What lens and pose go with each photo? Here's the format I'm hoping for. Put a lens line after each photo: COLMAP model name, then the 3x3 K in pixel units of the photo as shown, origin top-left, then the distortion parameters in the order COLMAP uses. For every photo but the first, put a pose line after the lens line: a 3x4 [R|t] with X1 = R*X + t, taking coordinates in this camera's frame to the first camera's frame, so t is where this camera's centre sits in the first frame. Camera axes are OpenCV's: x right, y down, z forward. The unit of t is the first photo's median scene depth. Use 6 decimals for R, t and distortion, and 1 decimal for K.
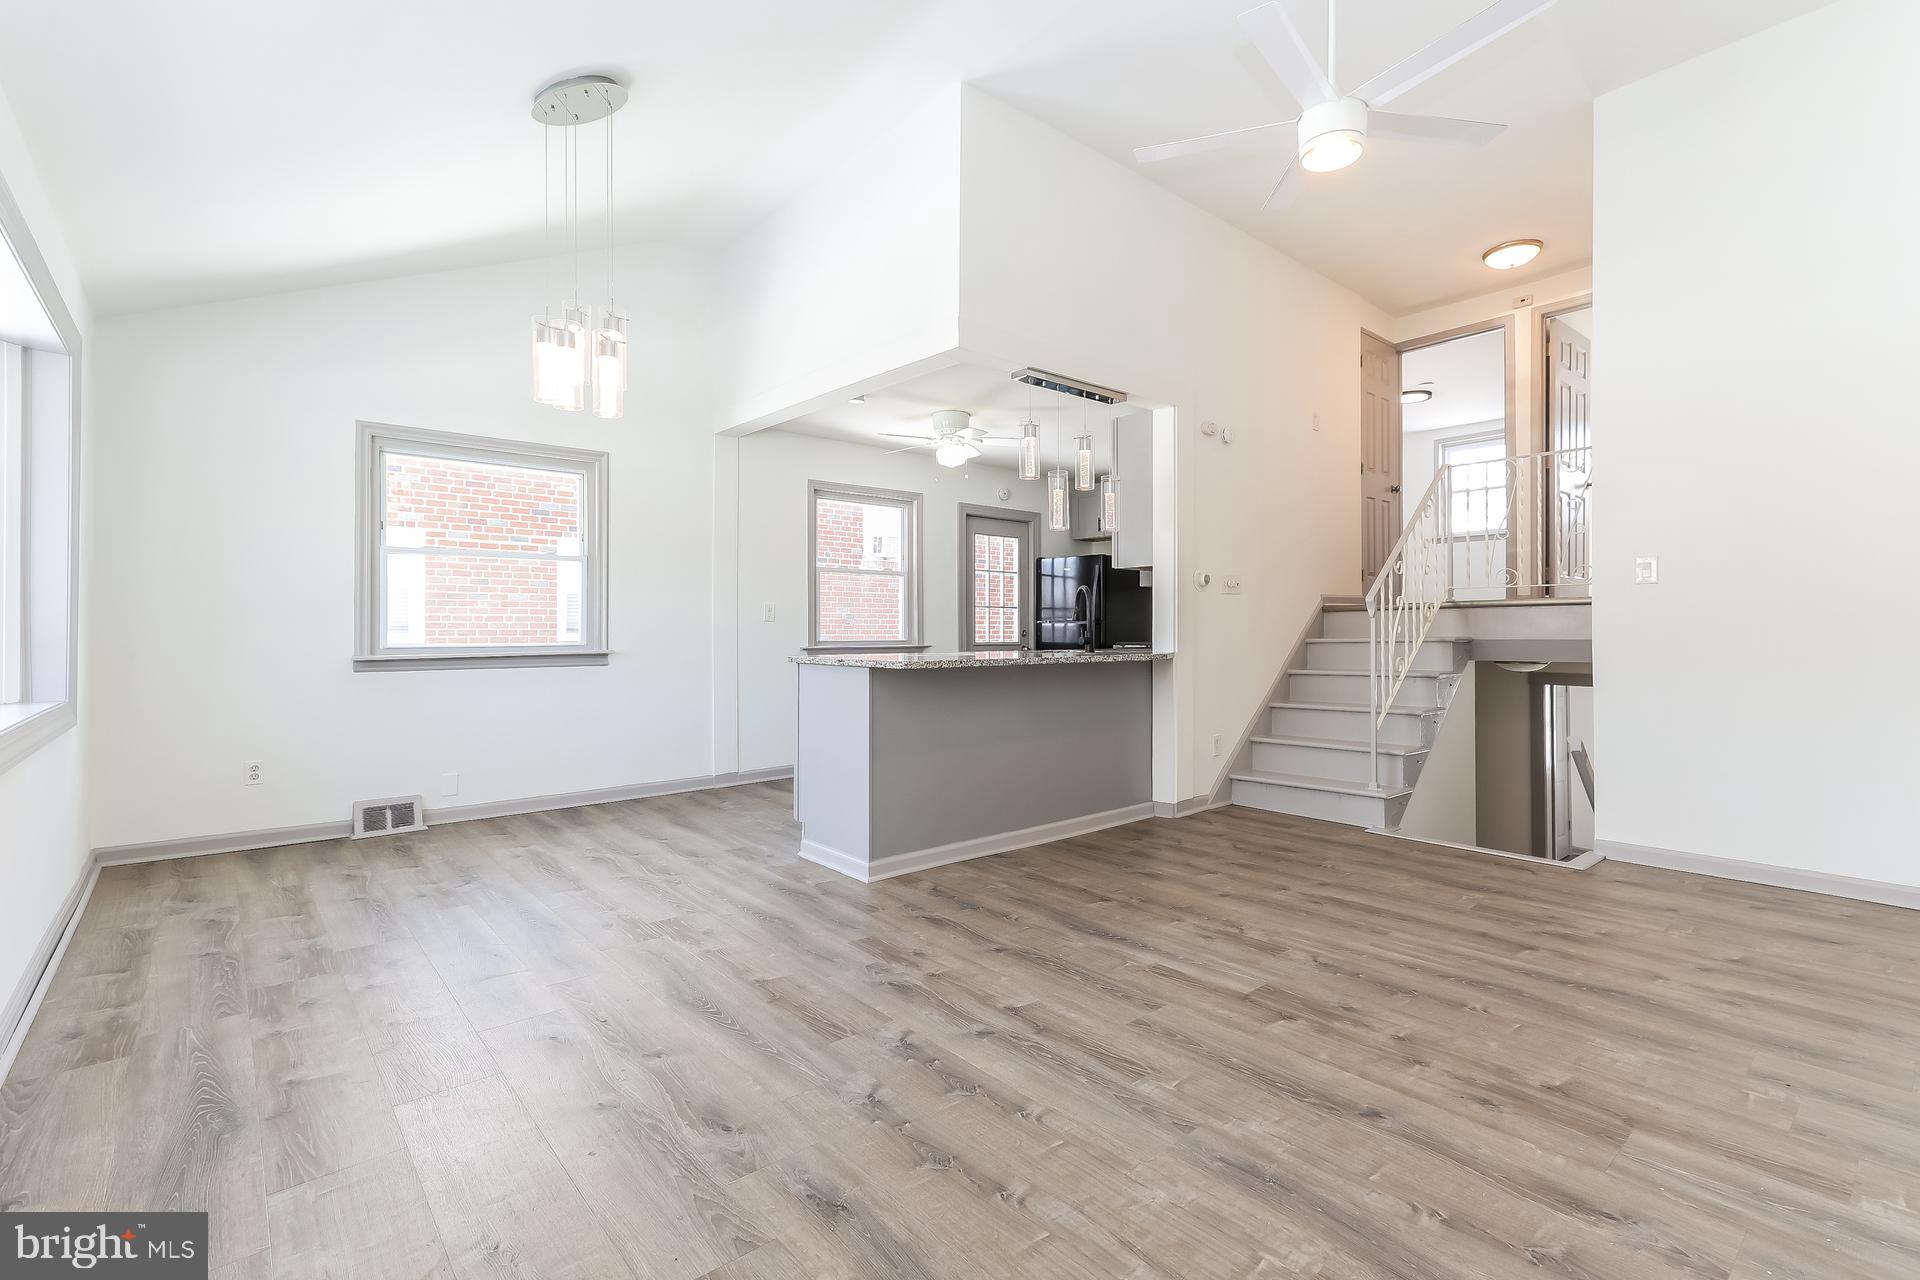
lens RADIAL K [[860.9, 0, 969.8], [0, 860.9, 622.2], [0, 0, 1]] dist [0.021091, 0.001228]
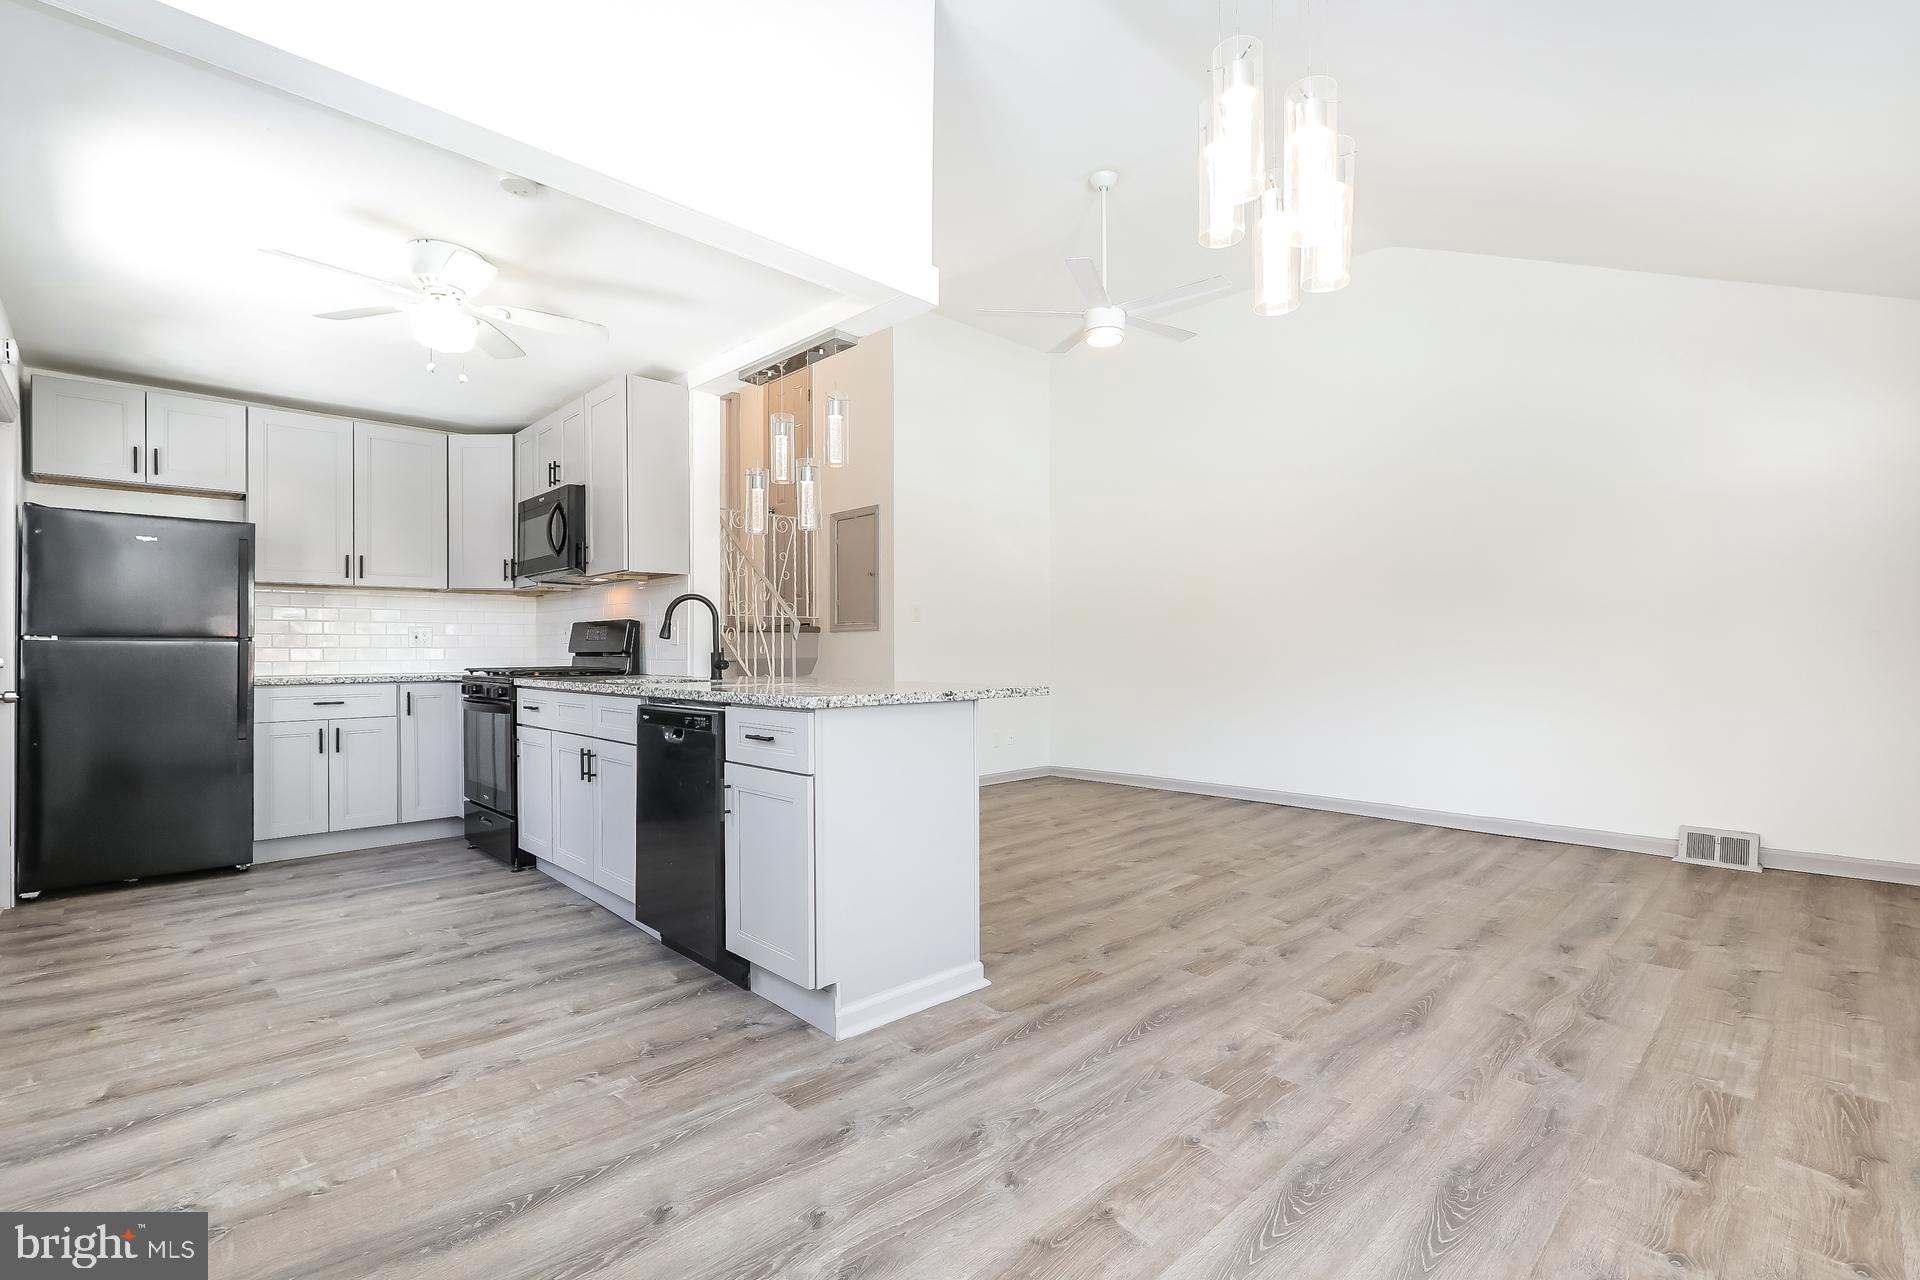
lens RADIAL K [[852.7, 0, 956.1], [0, 852.7, 630.3], [0, 0, 1]] dist [-0.012704, -0.000121]
pose [[-0.043538, 0.029779, 0.998608, -0.929407], [-0.005199, 0.999535, -0.030033, 0.016468], [-0.999038, -0.006499, -0.043363, 1.136764]]
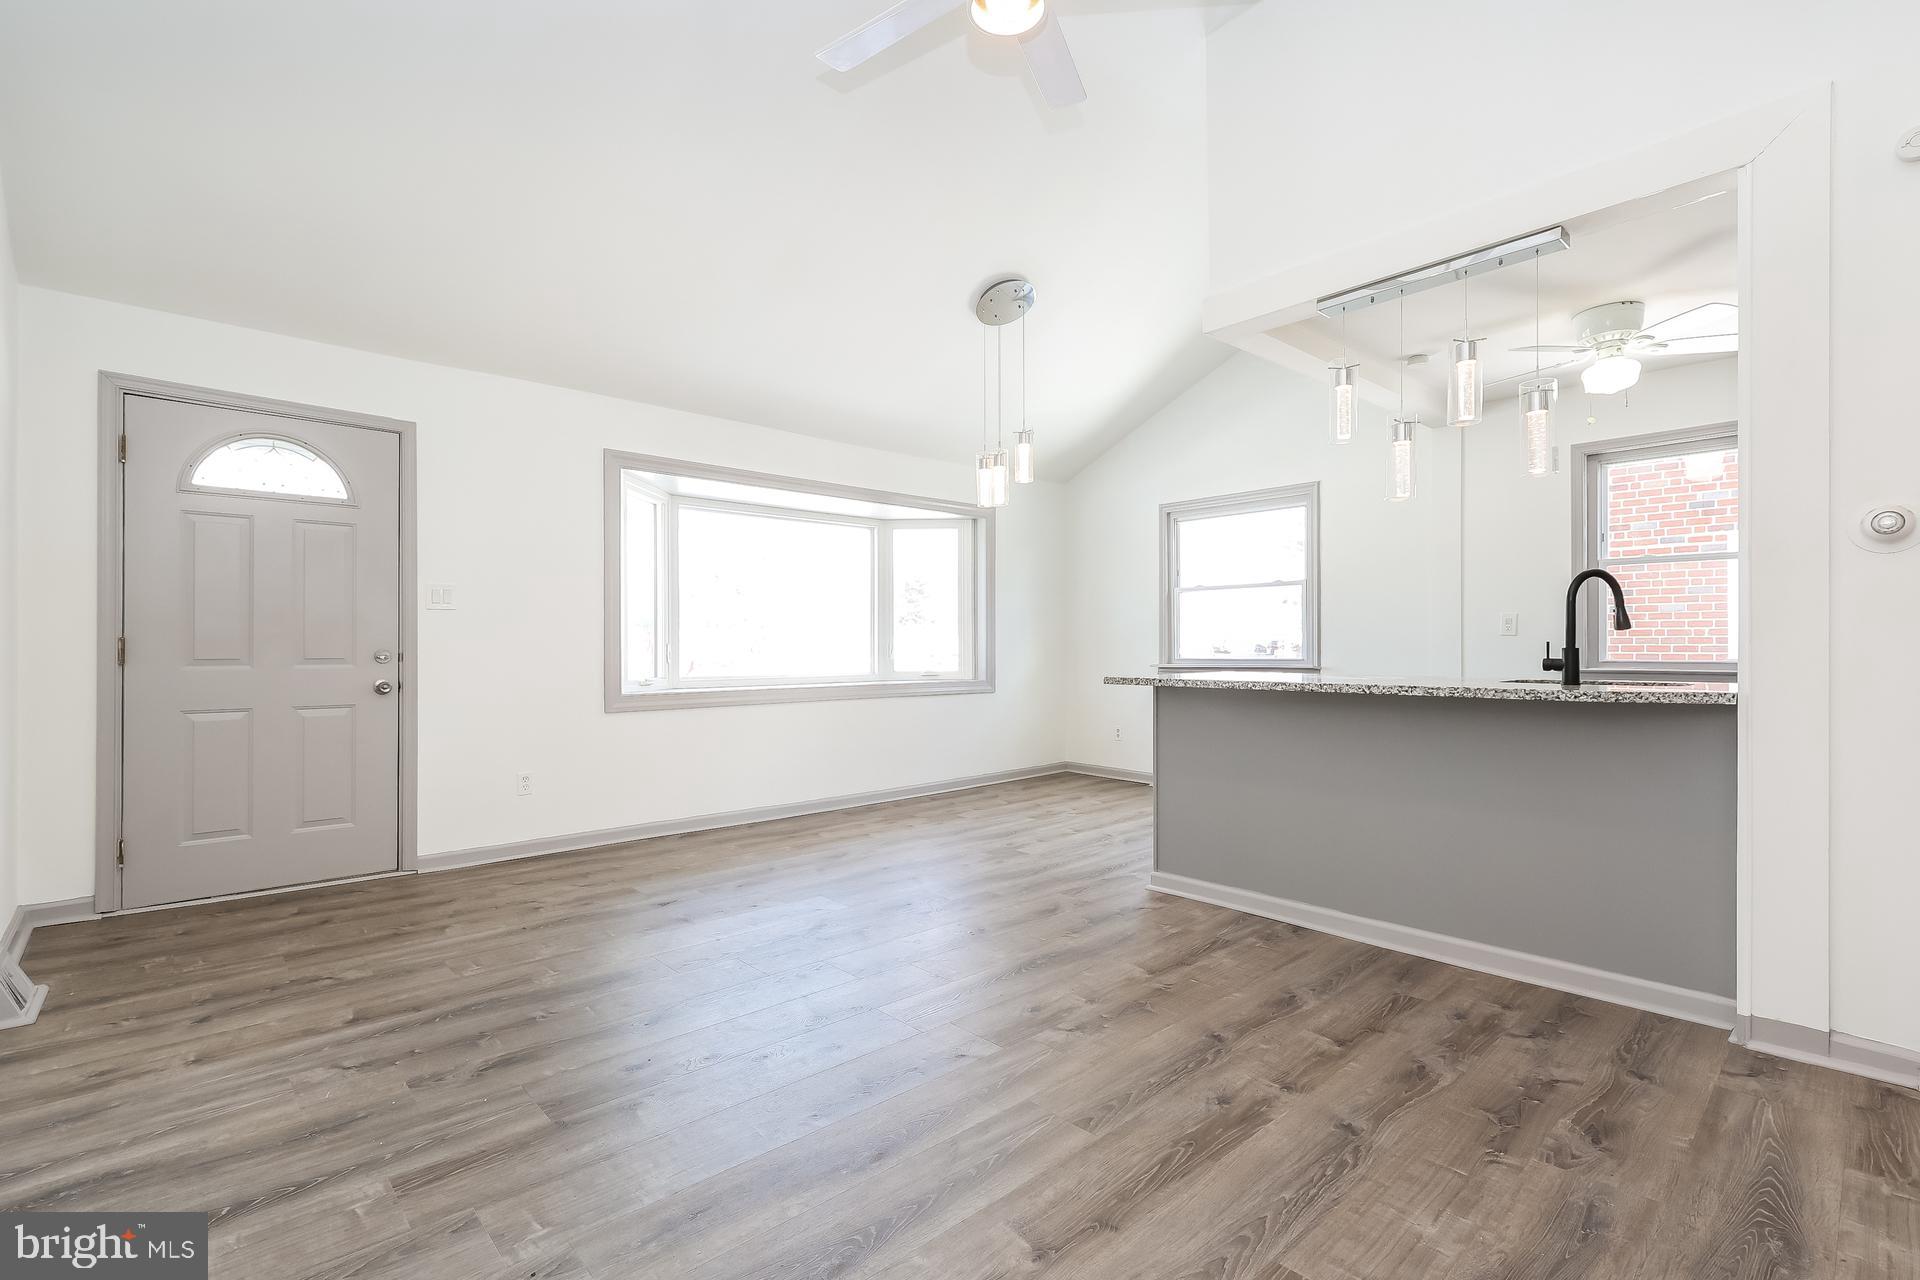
lens RADIAL K [[866.4, 0, 963.6], [0, 866.4, 654.2], [0, 0, 1]] dist [0.000819, 0.000067]
pose [[0.035366, 0.008268, -0.999340, 0.985093], [0.011524, 0.999896, 0.008680, 0.007023], [0.999308, -0.011824, 0.035268, 0.797170]]
